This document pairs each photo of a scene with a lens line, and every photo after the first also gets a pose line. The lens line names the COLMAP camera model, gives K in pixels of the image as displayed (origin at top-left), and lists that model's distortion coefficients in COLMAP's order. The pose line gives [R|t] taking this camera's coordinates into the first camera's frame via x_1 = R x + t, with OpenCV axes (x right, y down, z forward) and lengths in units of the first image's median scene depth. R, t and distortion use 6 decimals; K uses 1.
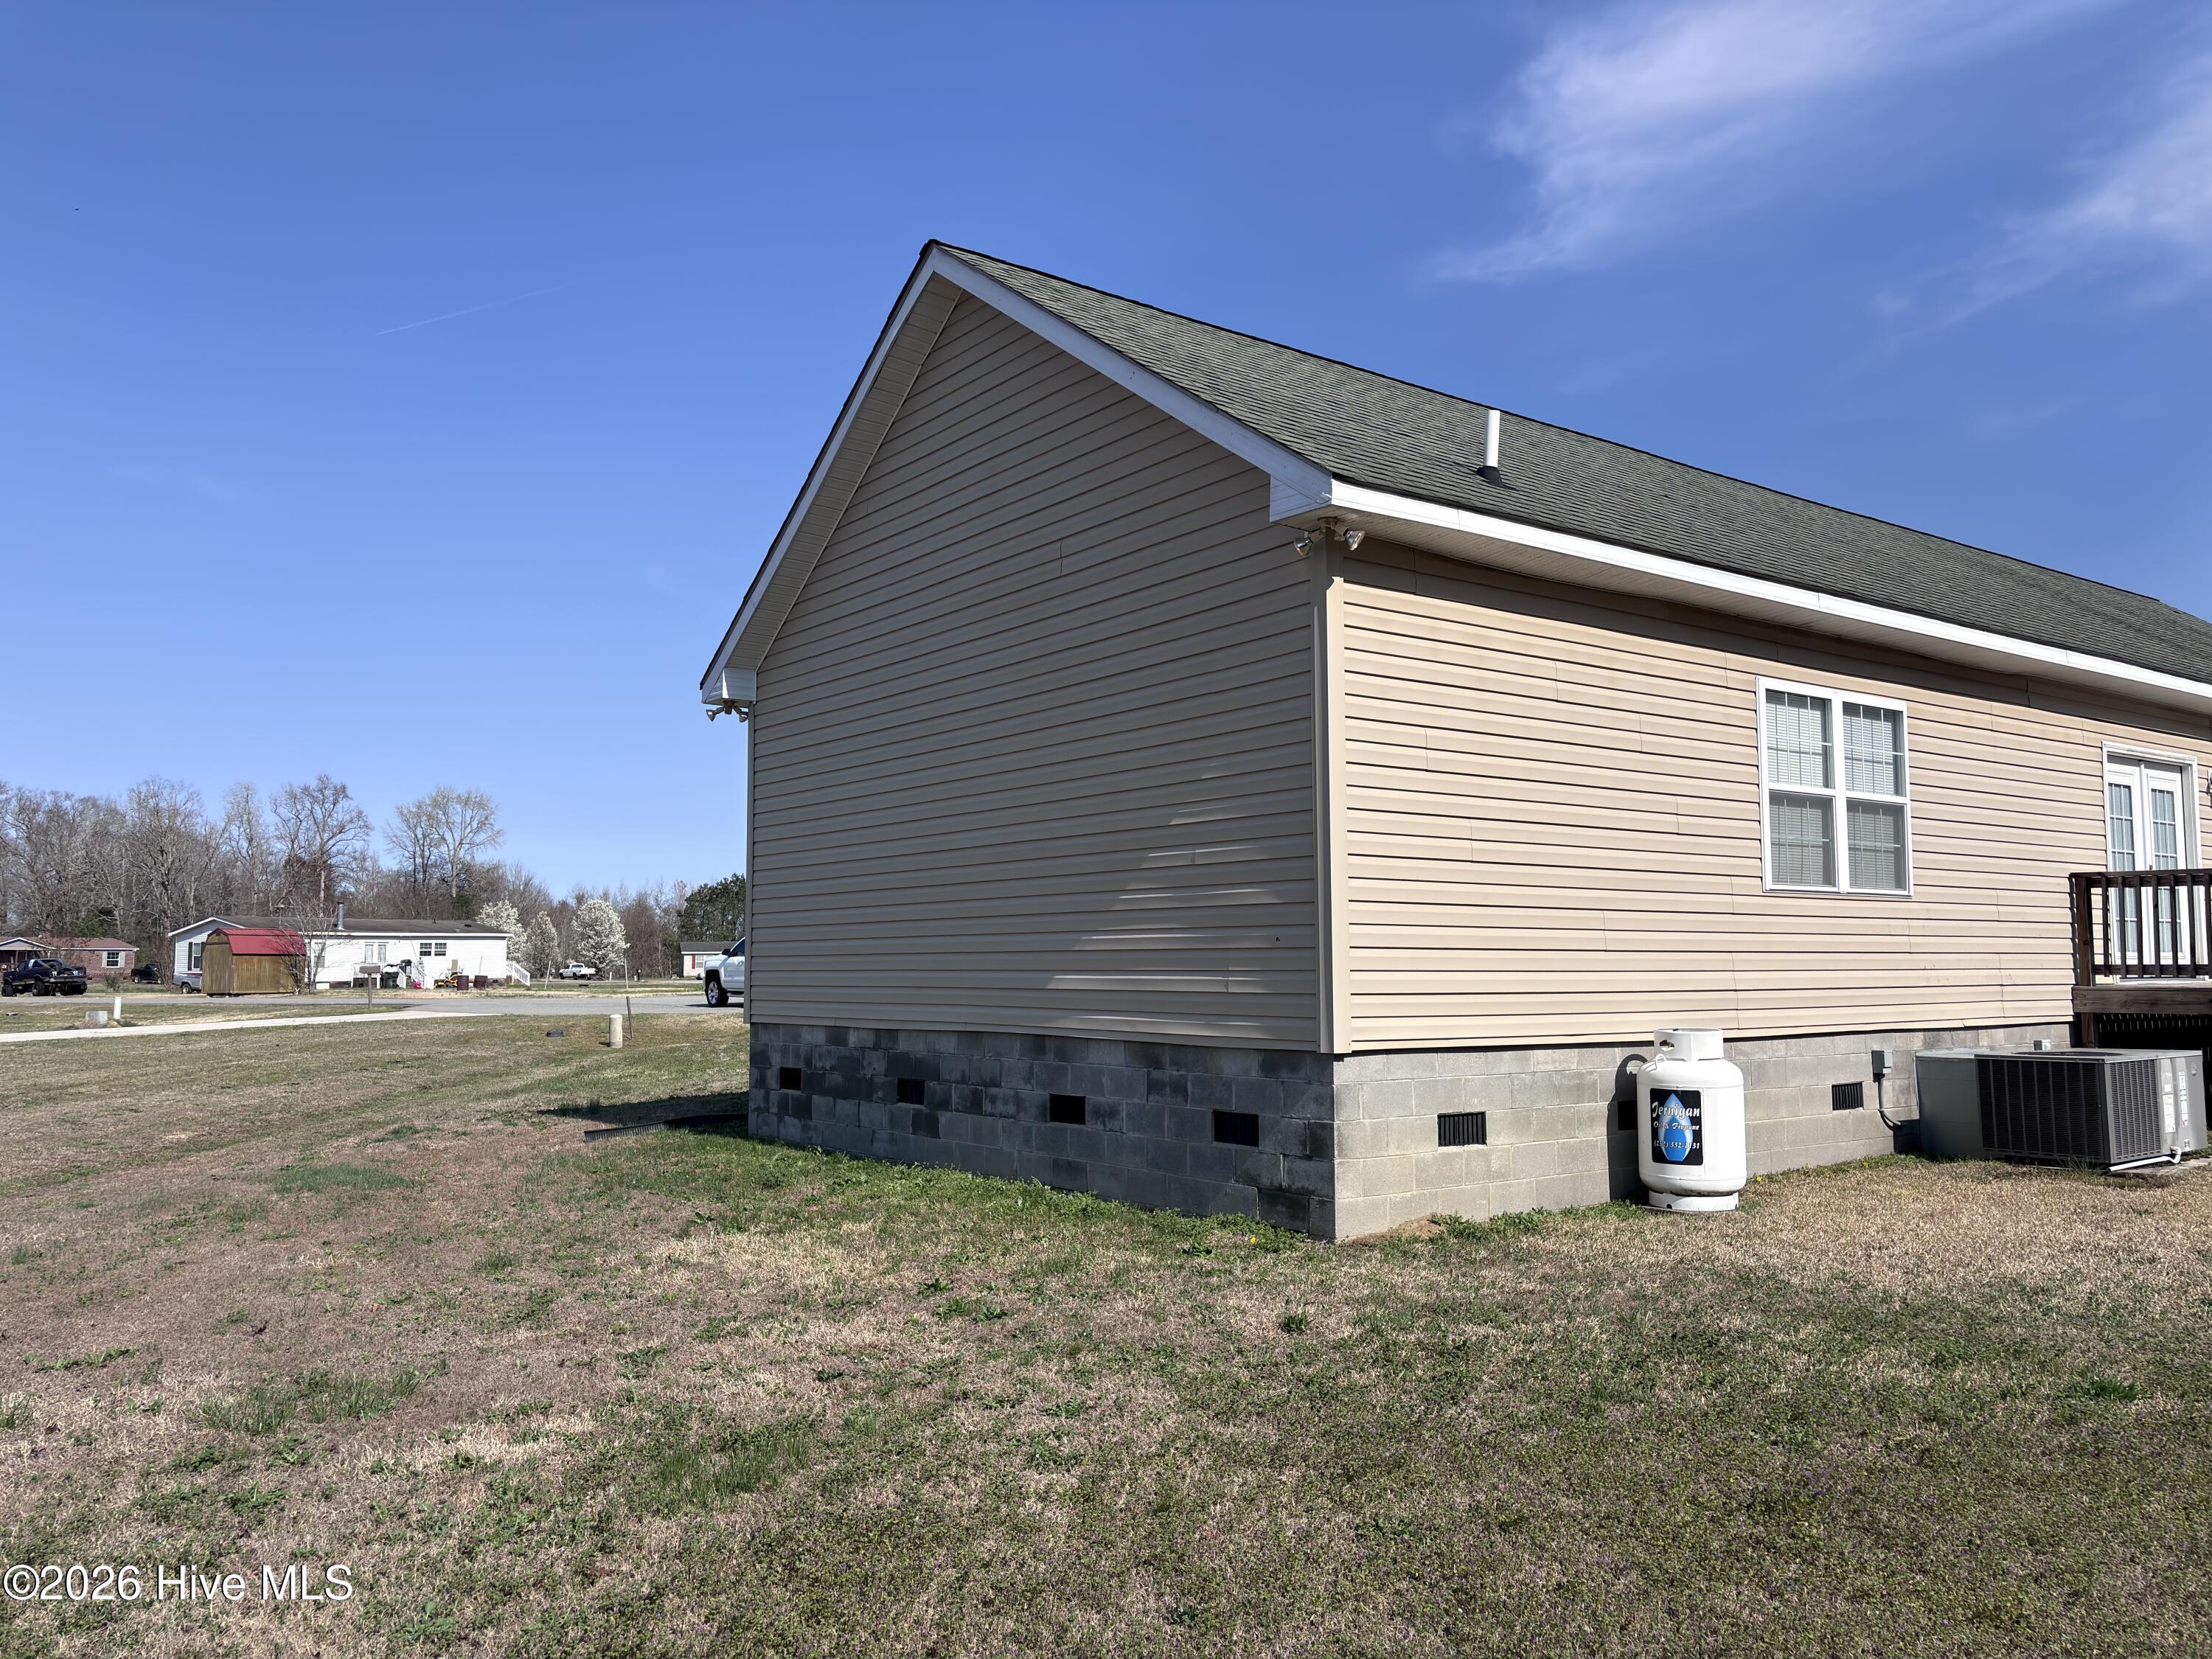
lens RADIAL K [[1654.5, 0, 1106.0], [0, 1654.5, 829.5], [0, 0, 1]] dist [0.056280, -0.065589]
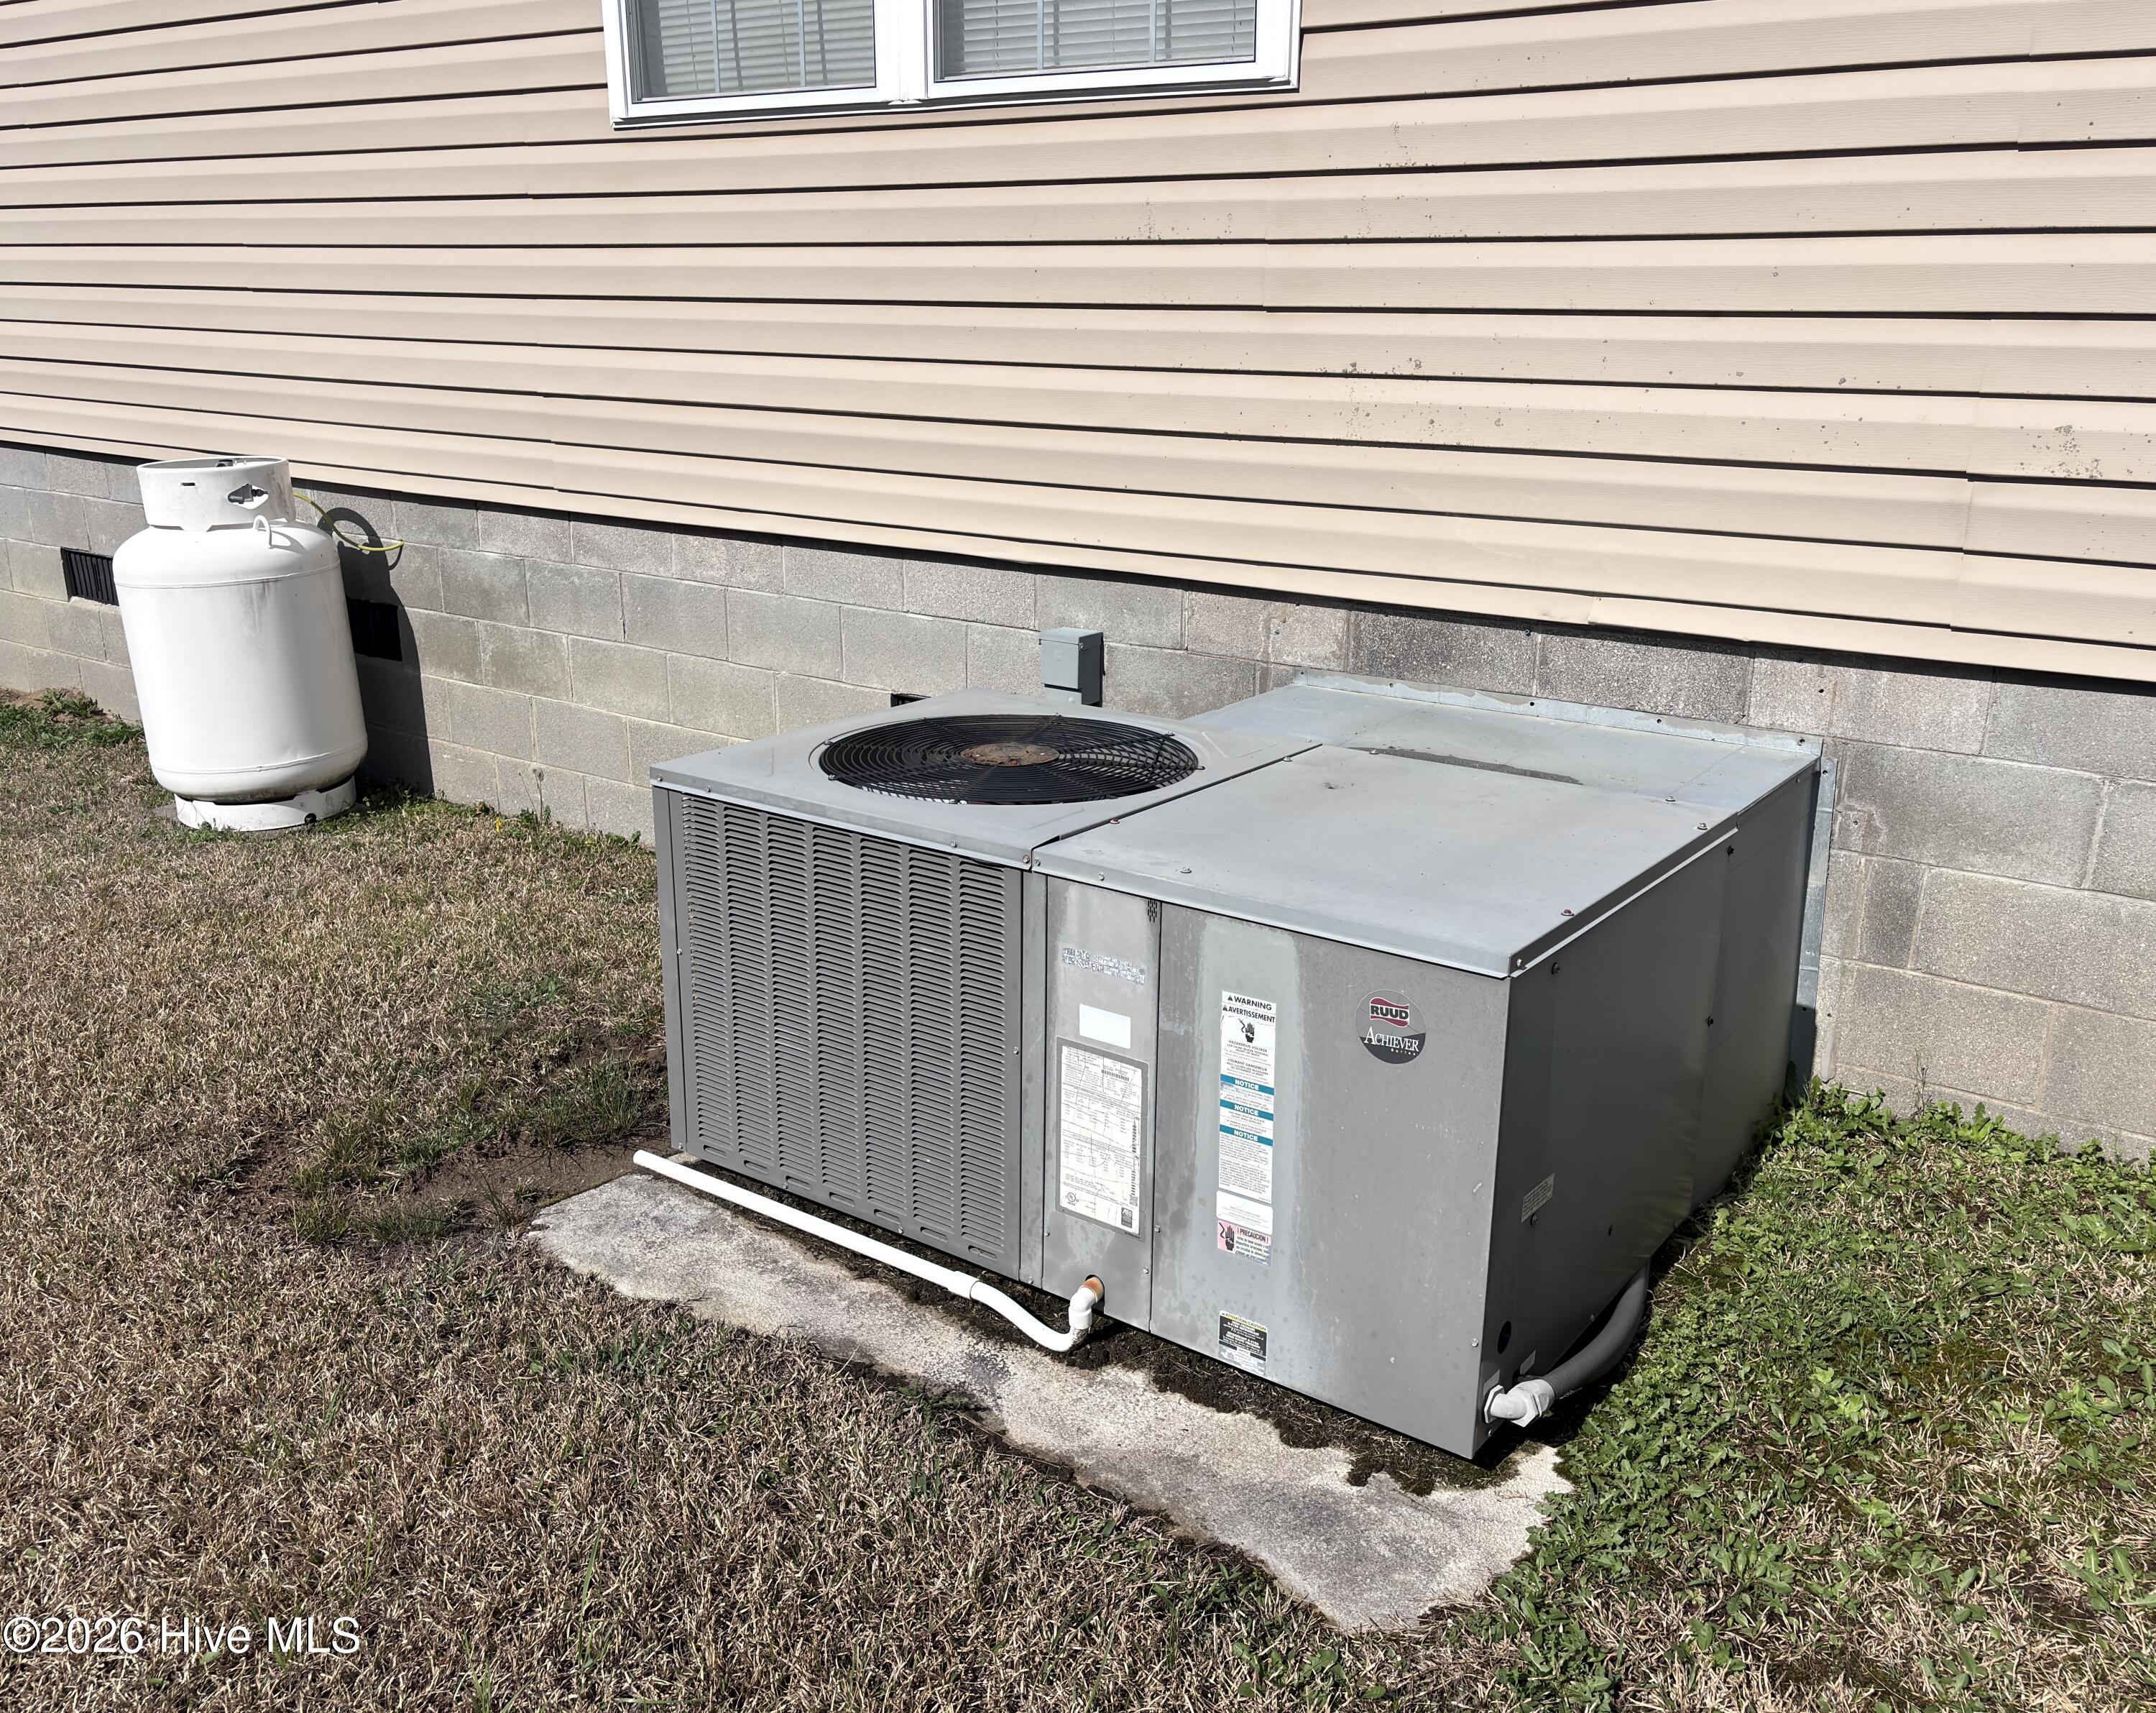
lens RADIAL K [[1952.0, 0, 1078.2], [0, 1952.0, 851.6], [0, 0, 1]] dist [-0.000381, -0.002662]
pose [[0.287004, 0.273140, -0.918163, 0.854107], [0.065310, 0.950677, 0.303228, 0.064670], [0.955700, -0.146993, 0.255010, 0.953799]]
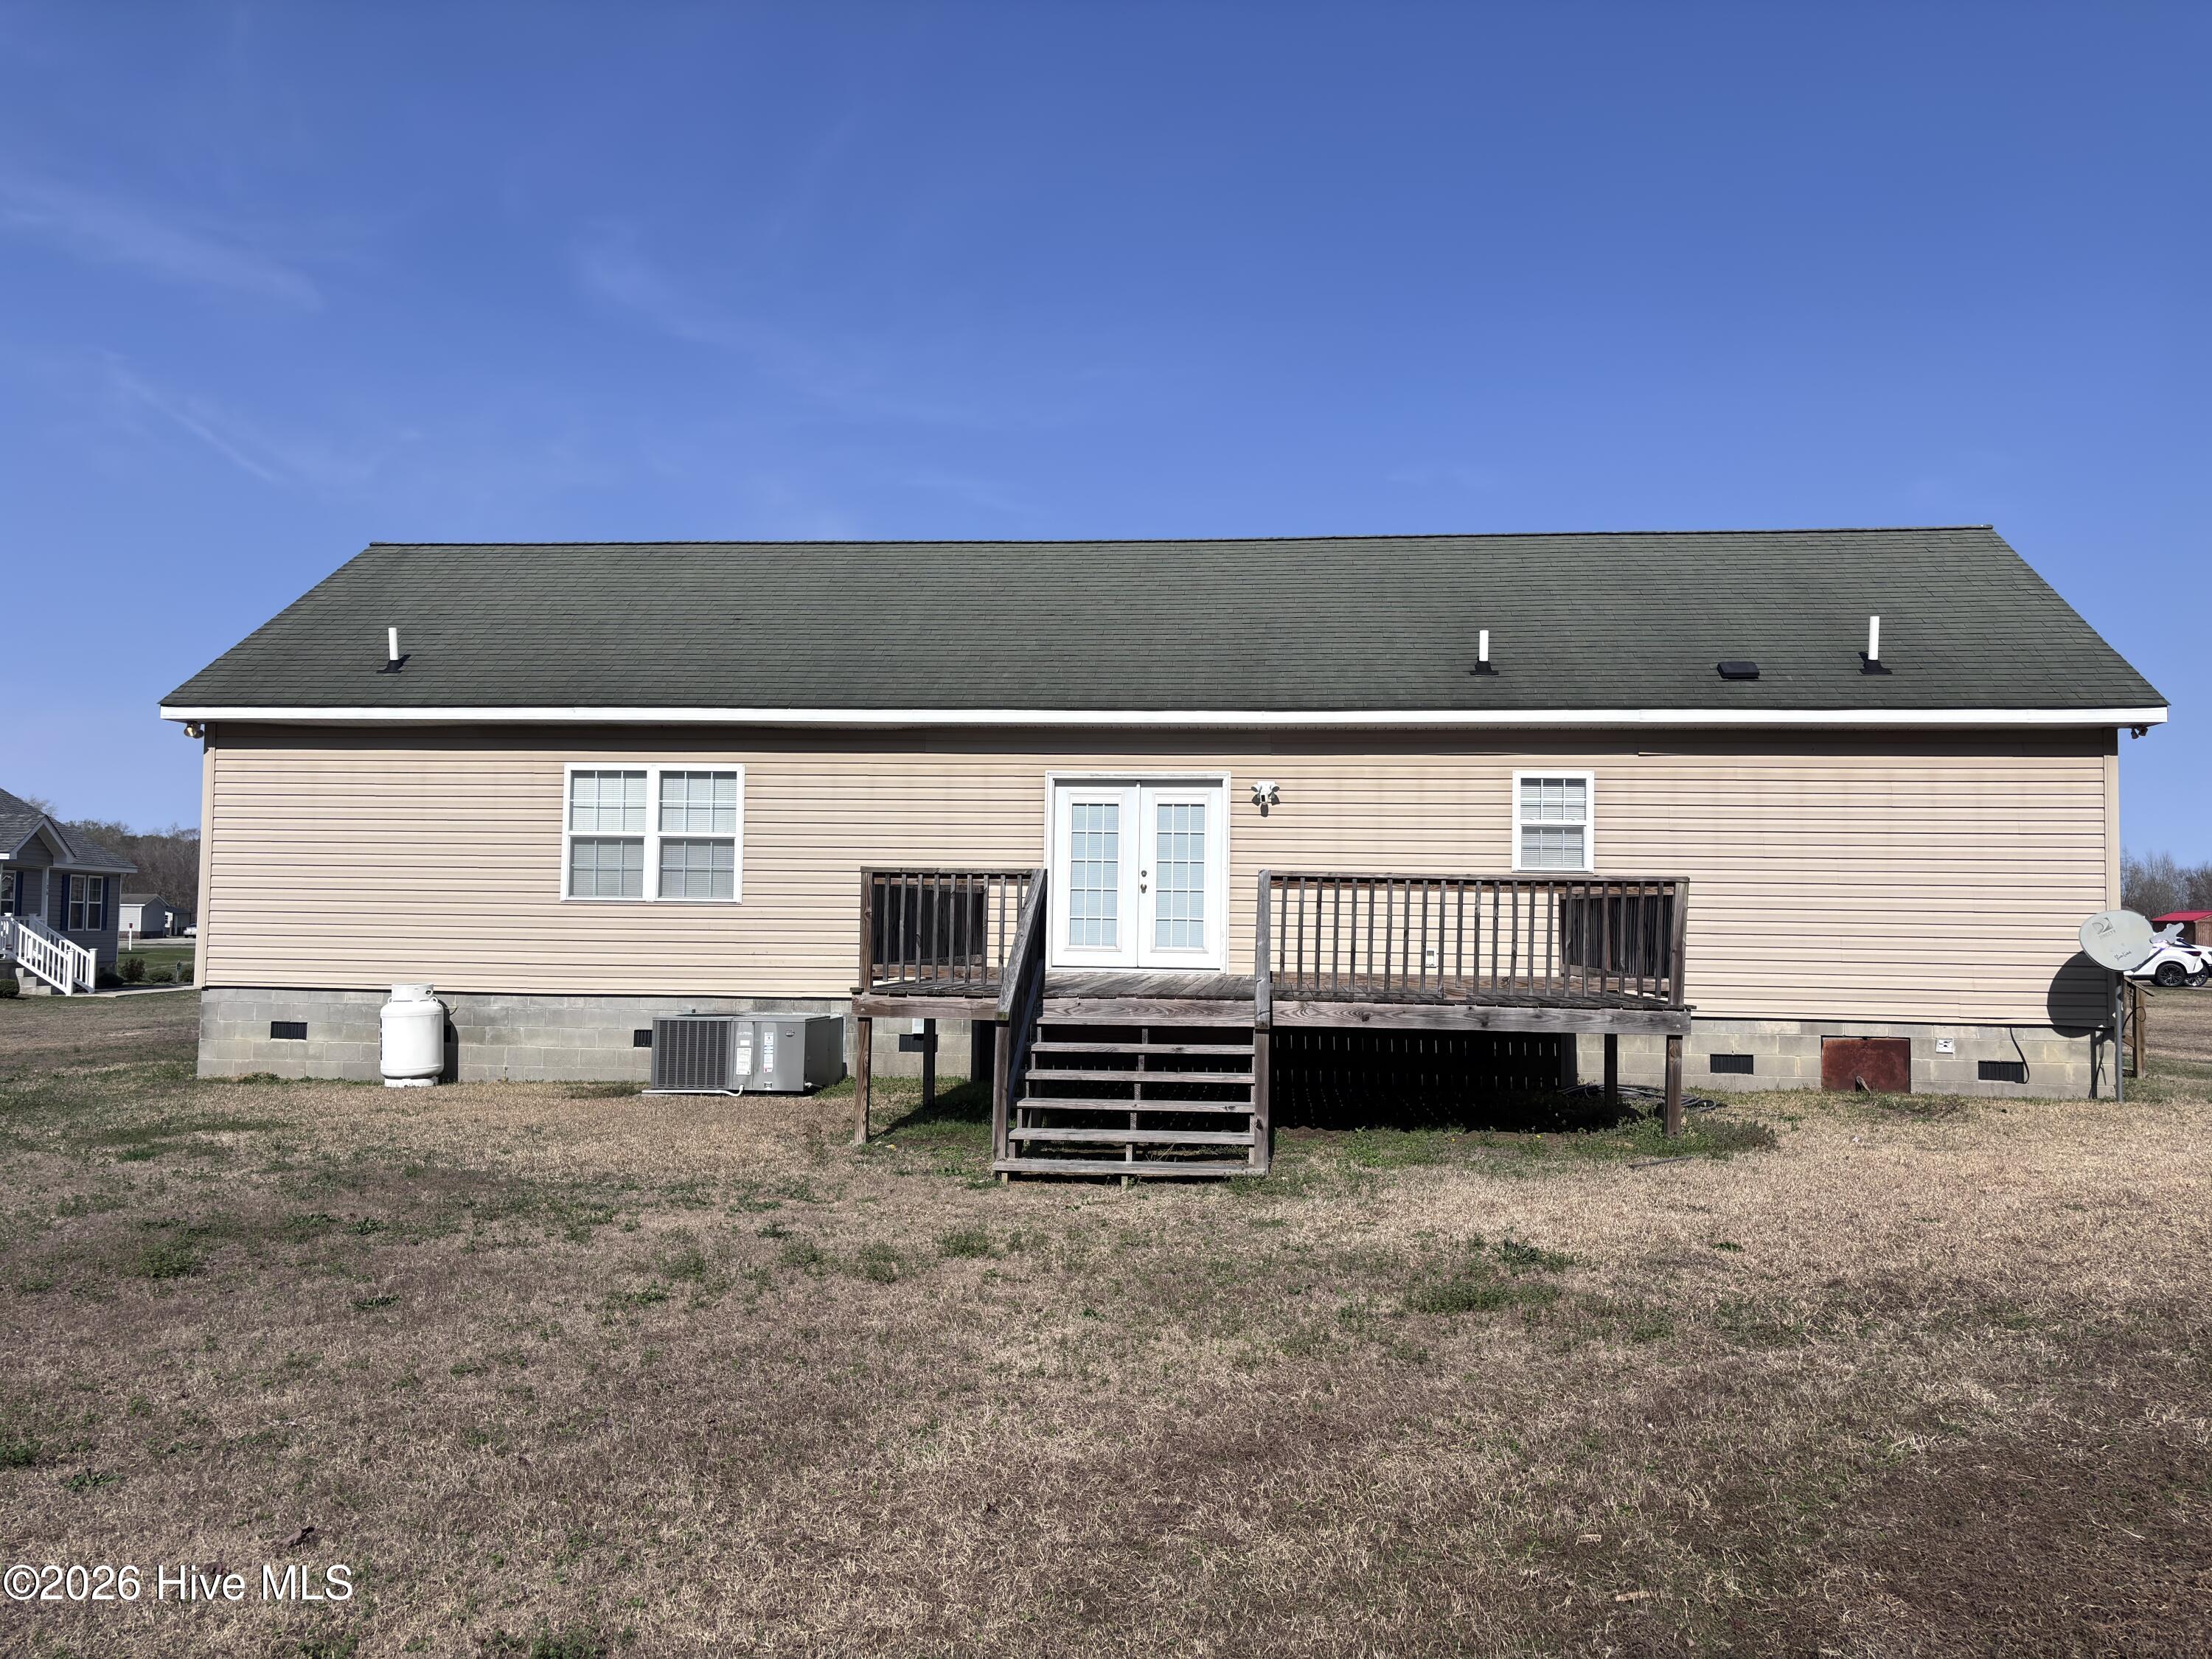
lens RADIAL K [[1672.9, 0, 1109.8], [0, 1672.9, 823.8], [0, 0, 1]] dist [0.054456, 0.003867]
pose [[0.713873, -0.029646, -0.699647, 1.844892], [0.036116, 0.999332, -0.005495, -0.007945], [0.699343, -0.021346, 0.714468, 0.232262]]
